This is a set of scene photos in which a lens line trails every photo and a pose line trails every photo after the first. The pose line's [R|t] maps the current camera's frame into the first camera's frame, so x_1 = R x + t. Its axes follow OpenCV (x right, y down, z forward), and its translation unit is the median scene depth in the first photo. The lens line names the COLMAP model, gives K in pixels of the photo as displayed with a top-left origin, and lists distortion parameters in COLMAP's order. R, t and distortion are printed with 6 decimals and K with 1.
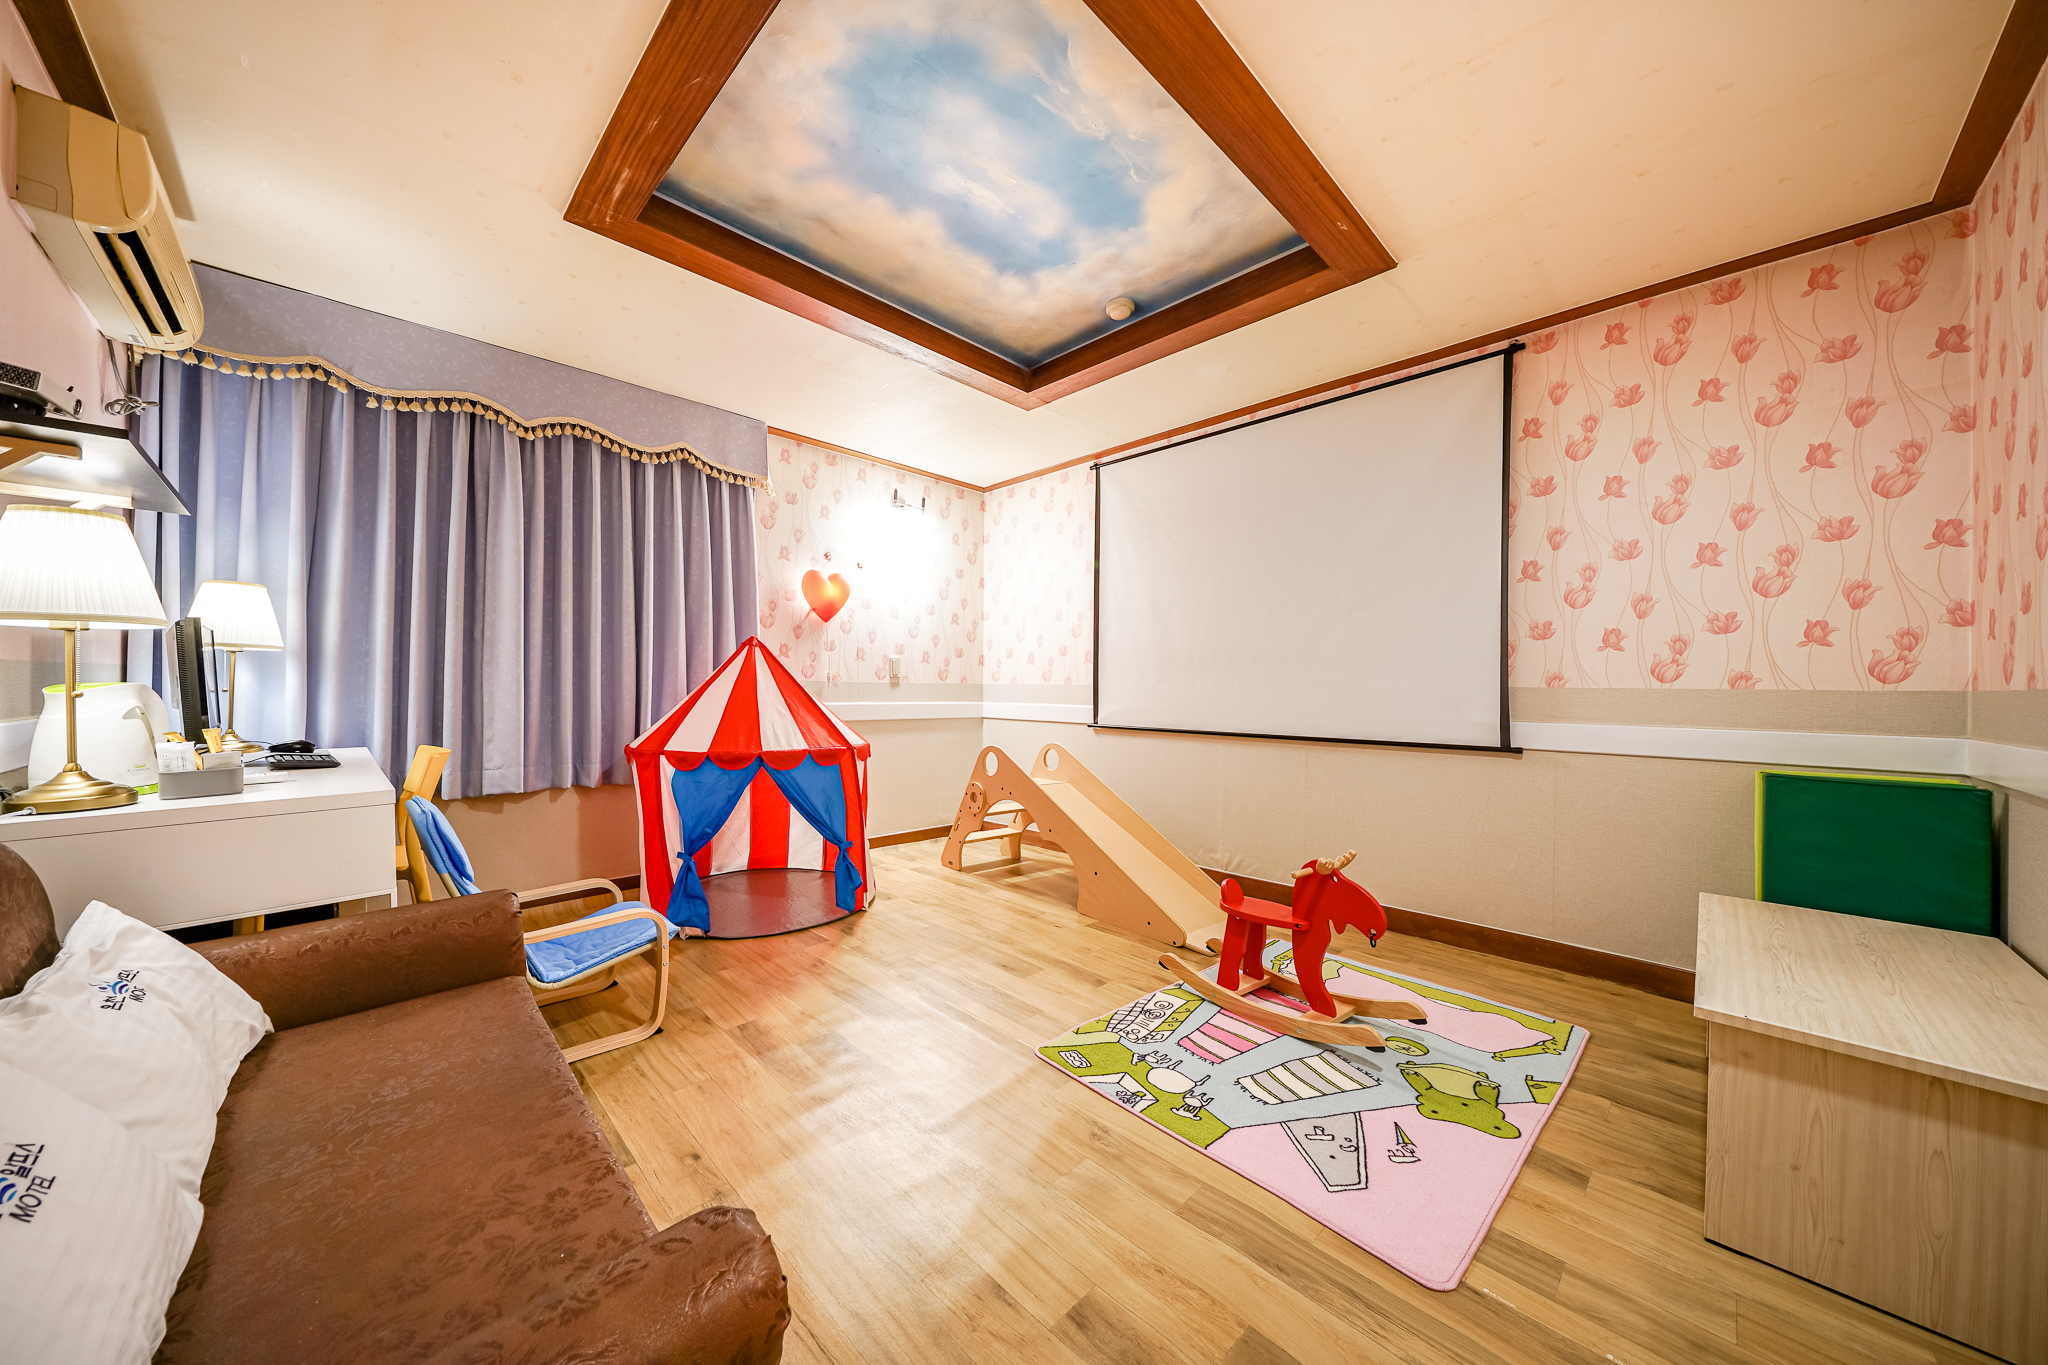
lens RADIAL K [[694.7, 0, 1020.6], [0, 694.7, 688.2], [0, 0, 1]] dist [-0.003422, 0.000060]
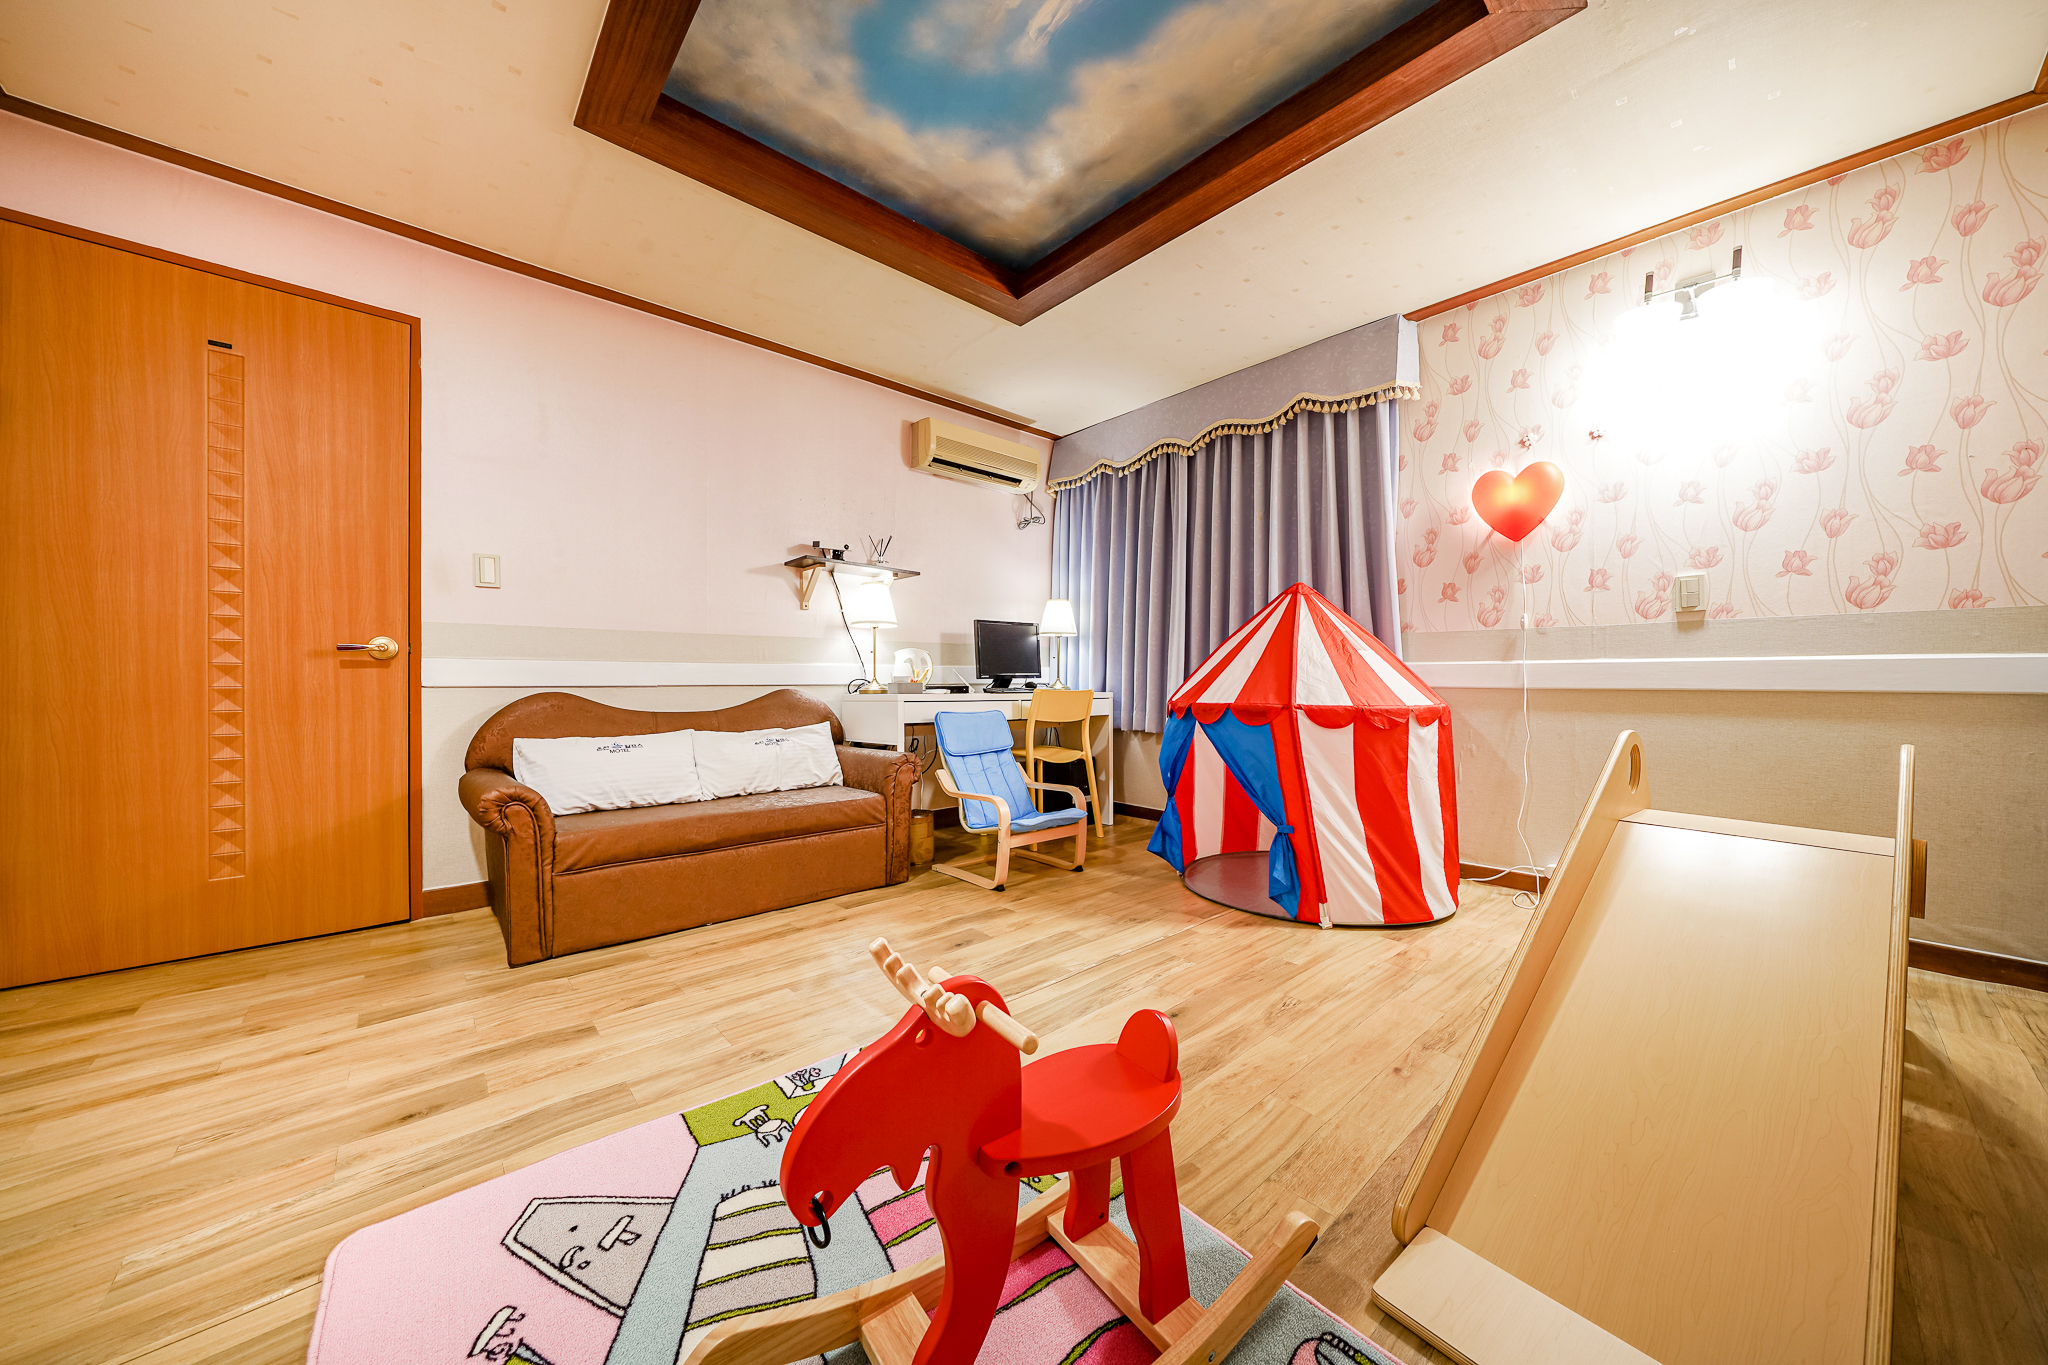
lens RADIAL K [[694.7, 0, 1020.5], [0, 694.7, 686.3], [0, 0, 1]] dist [-0.003422, 0.000060]
pose [[-0.054008, -0.002874, -0.998536, 0.576591], [-0.001522, 0.999995, -0.002796, 0.066683], [0.998539, 0.001368, -0.054012, 0.762102]]
